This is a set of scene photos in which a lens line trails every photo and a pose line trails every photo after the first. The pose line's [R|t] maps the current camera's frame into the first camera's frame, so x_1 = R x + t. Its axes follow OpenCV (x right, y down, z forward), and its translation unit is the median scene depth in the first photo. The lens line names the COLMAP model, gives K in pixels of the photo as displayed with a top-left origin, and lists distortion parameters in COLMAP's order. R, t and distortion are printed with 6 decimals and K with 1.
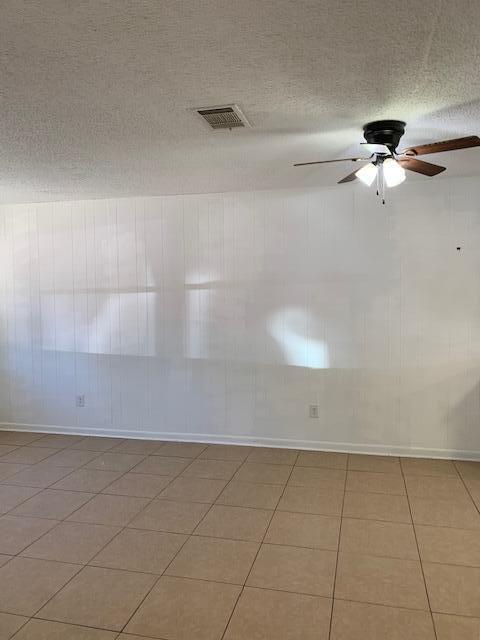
lens RADIAL K [[495.9, 0, 240.0], [0, 495.9, 320.0], [0, 0, 1]] dist [-0.001136, -0.002088]
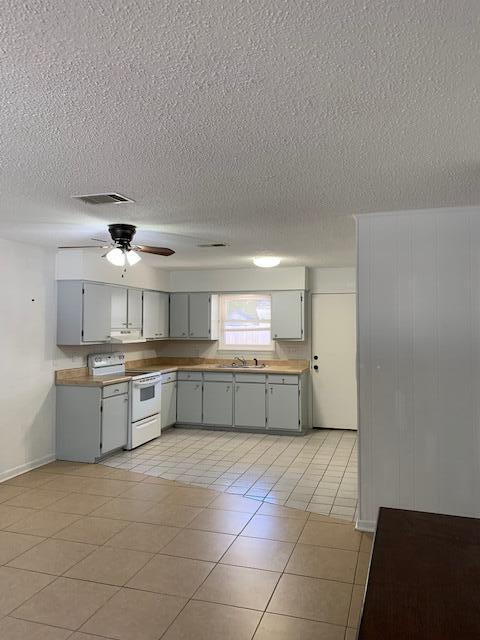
lens RADIAL K [[495.9, 0, 240.0], [0, 495.9, 320.0], [0, 0, 1]] dist [-0.001136, -0.002088]
pose [[0.075172, 0.013480, 0.997079, -0.844756], [0.065300, 0.997696, -0.018412, -0.040061], [-0.995030, 0.066493, 0.074119, 0.396404]]
